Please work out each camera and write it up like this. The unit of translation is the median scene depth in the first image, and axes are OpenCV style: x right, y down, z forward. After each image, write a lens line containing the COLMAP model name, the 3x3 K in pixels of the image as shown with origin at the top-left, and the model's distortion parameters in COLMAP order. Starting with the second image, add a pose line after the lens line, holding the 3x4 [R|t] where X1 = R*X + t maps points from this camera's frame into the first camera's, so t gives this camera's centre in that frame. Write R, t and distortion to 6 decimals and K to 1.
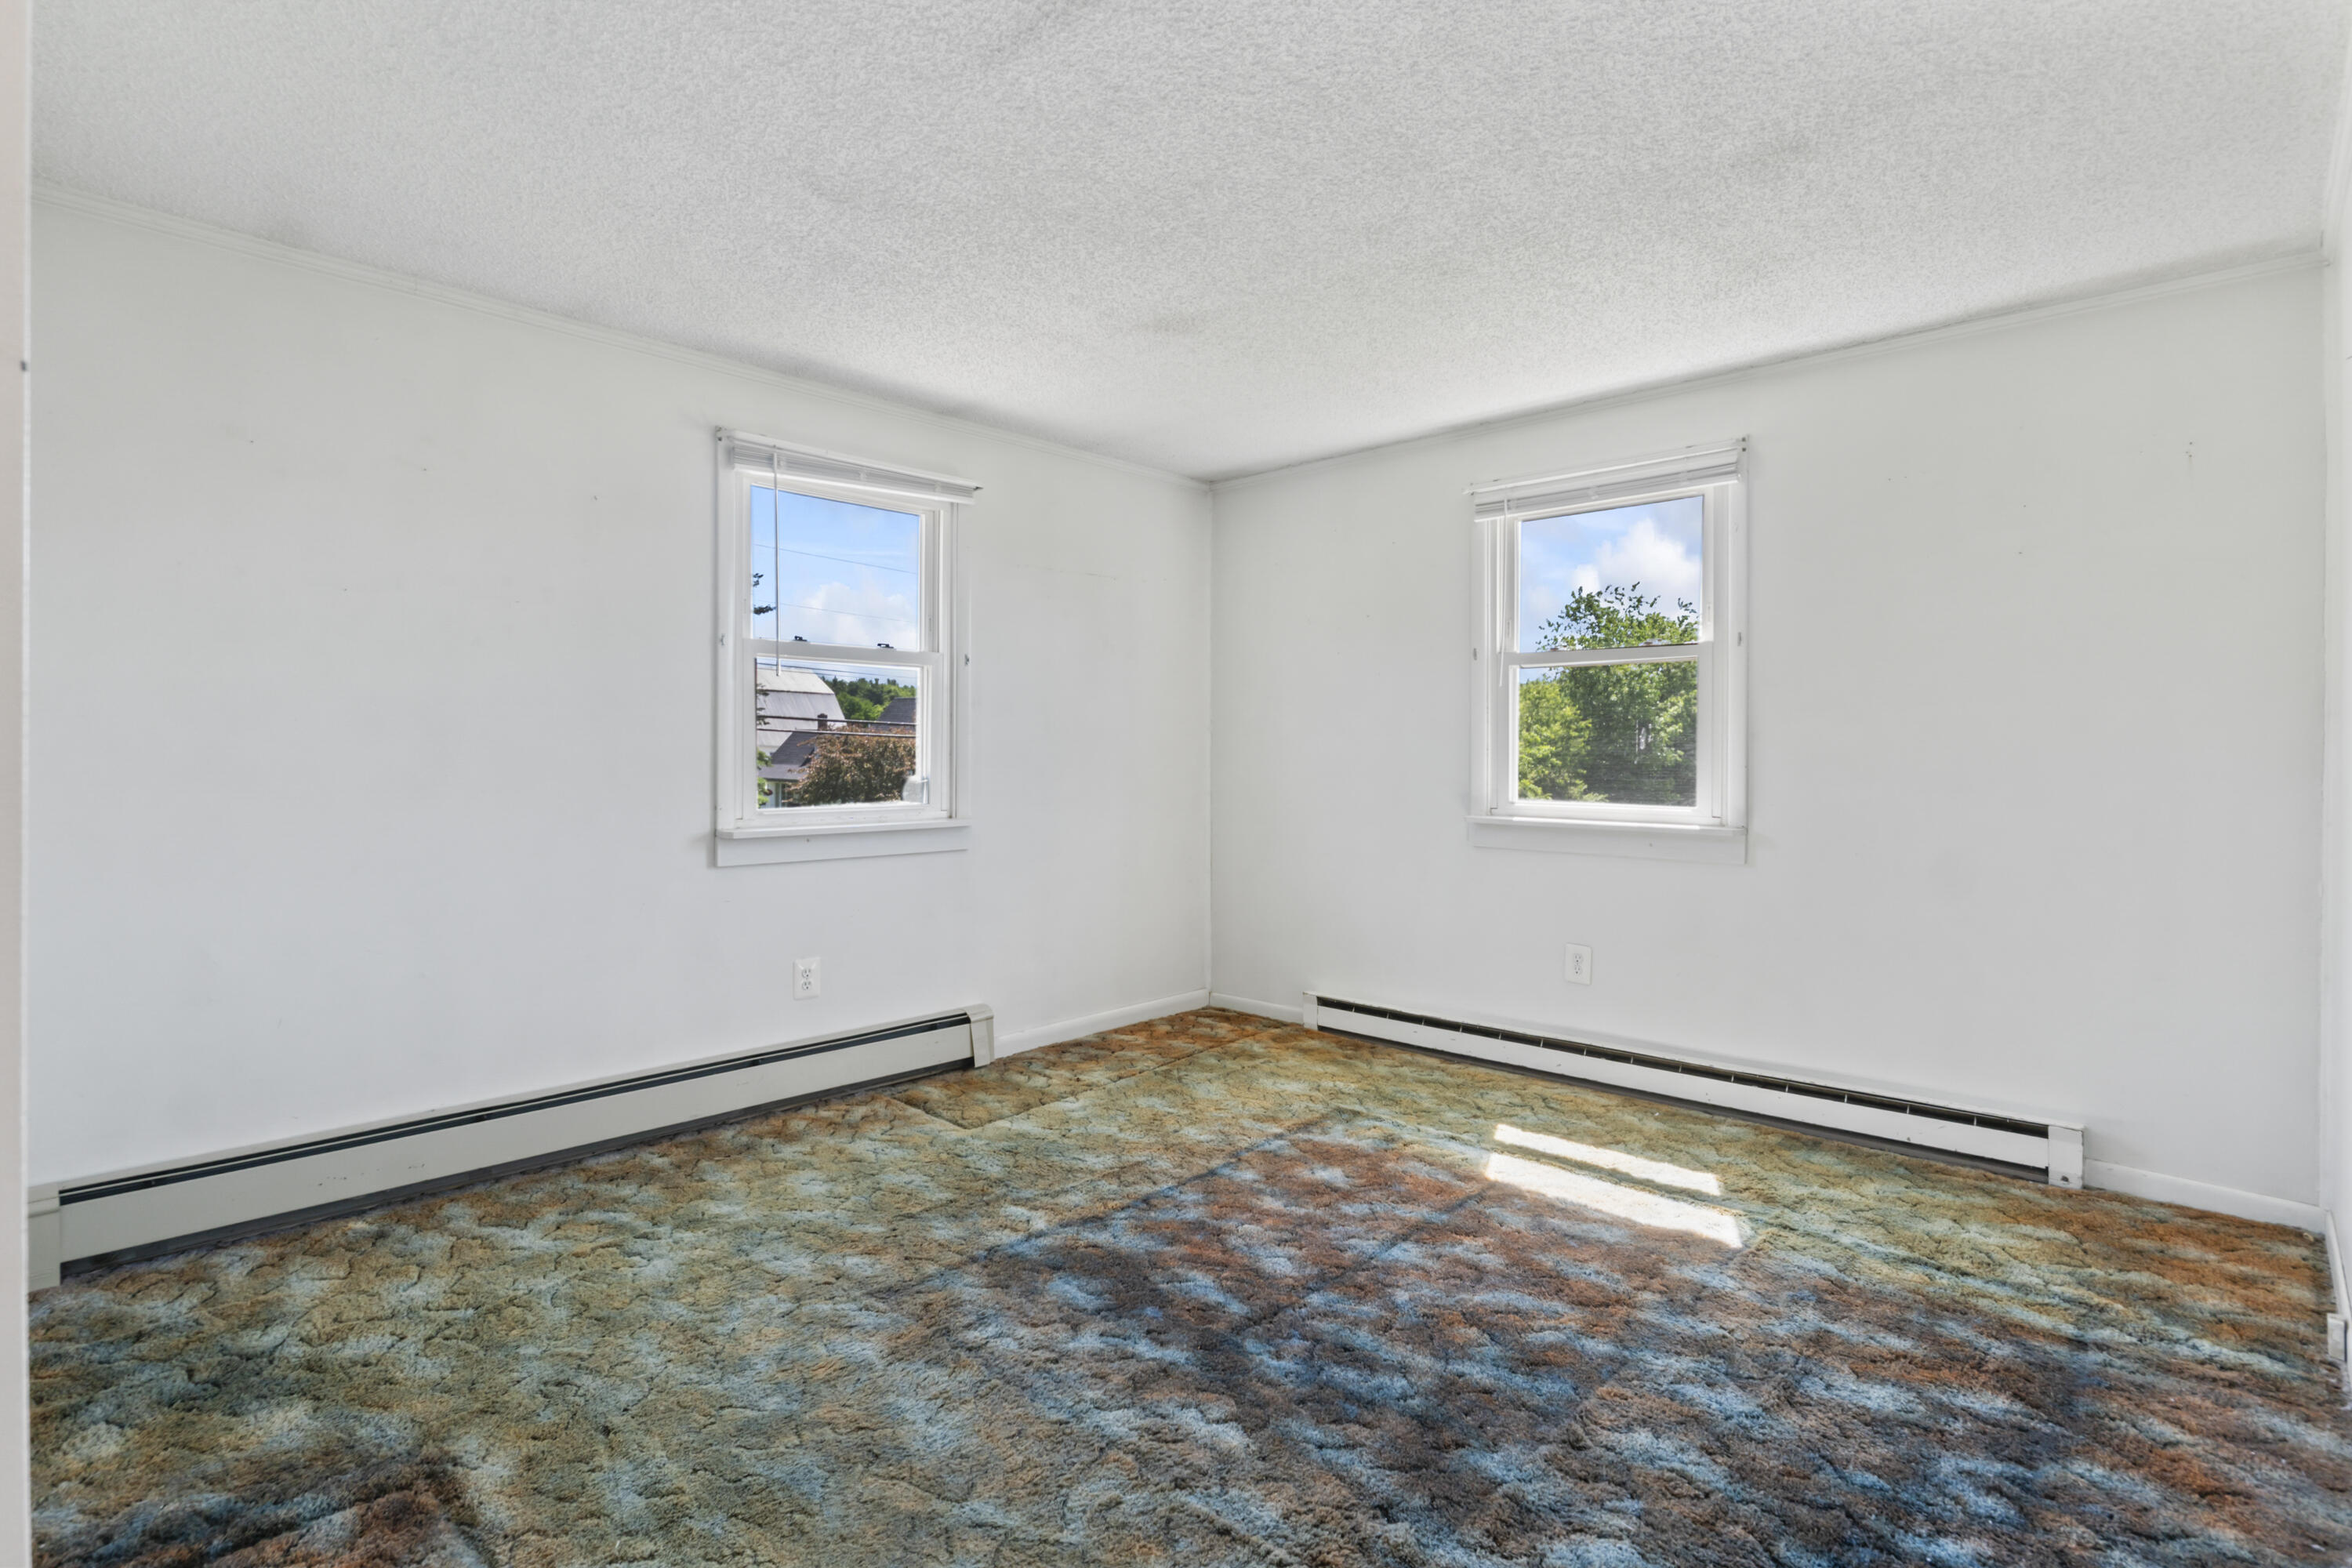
lens RADIAL K [[1119.7, 0, 1181.9], [0, 1119.7, 772.8], [0, 0, 1]] dist [-0.003123, -0.000632]
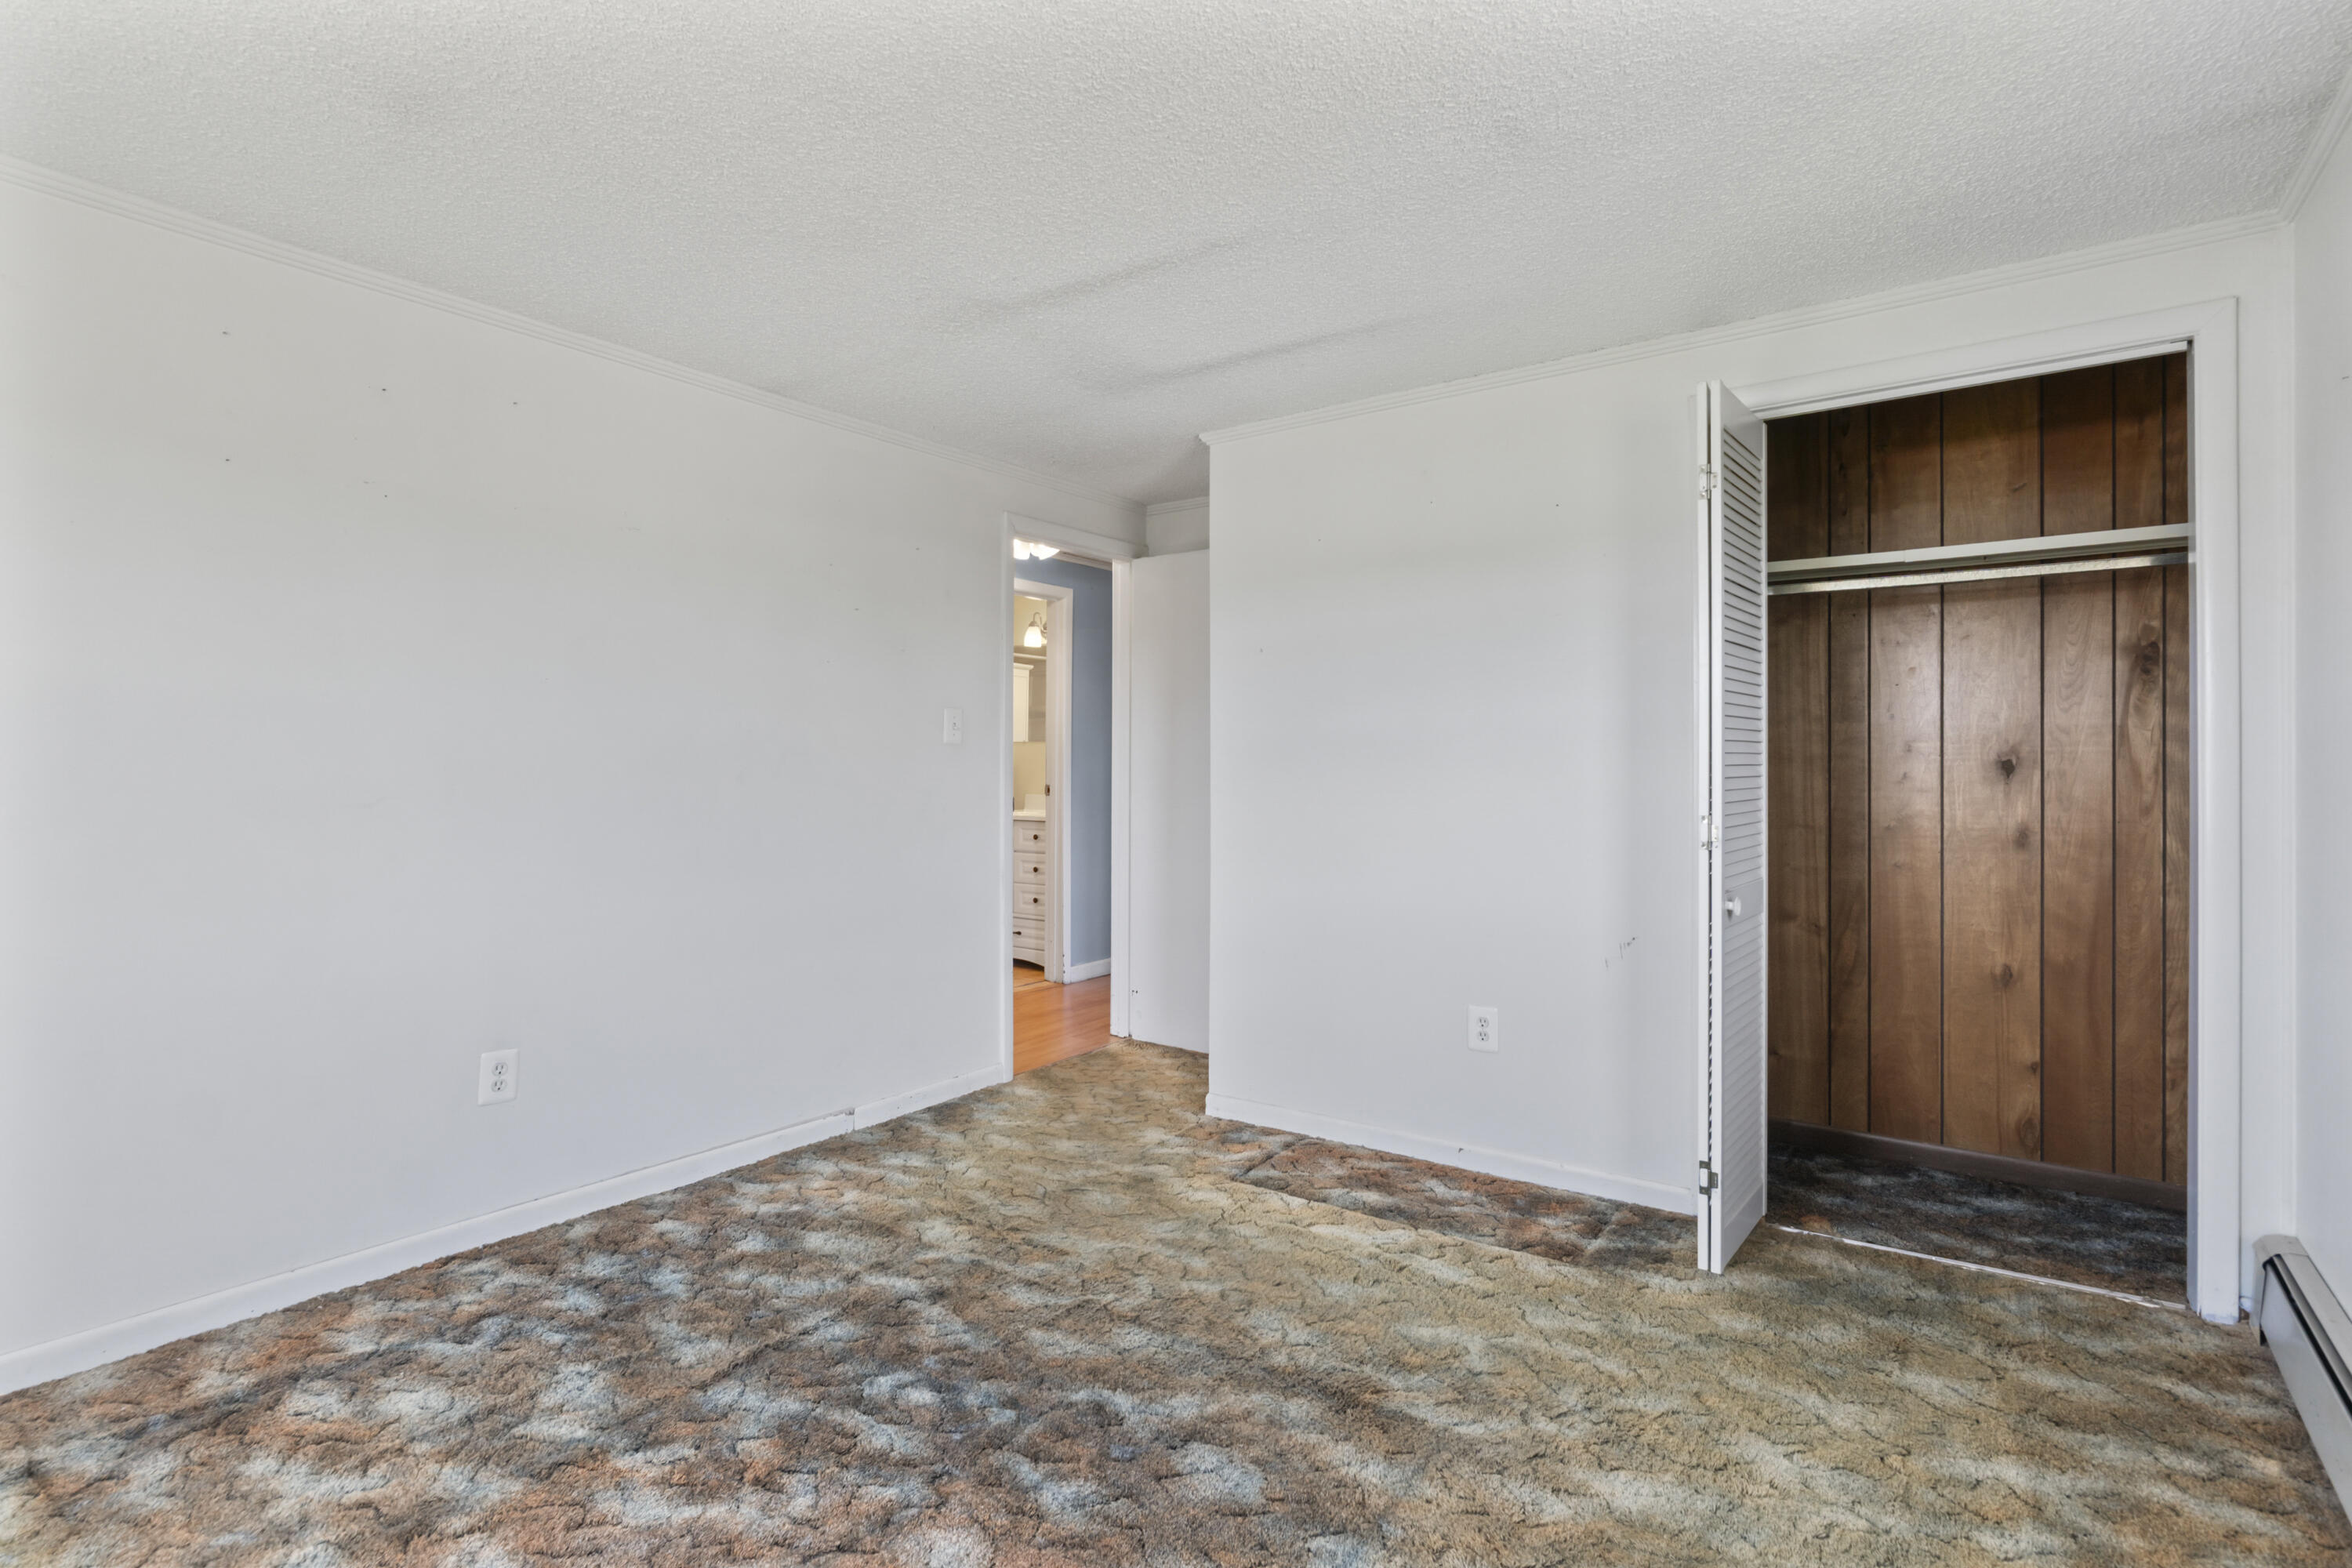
lens RADIAL K [[1119.7, 0, 1181.9], [0, 1119.7, 772.8], [0, 0, 1]] dist [-0.003123, -0.000632]
pose [[-0.992743, -0.004268, -0.120182, 0.032341], [-0.006567, 0.999803, 0.018739, -0.045901], [0.120079, 0.019392, -0.992575, 1.782404]]
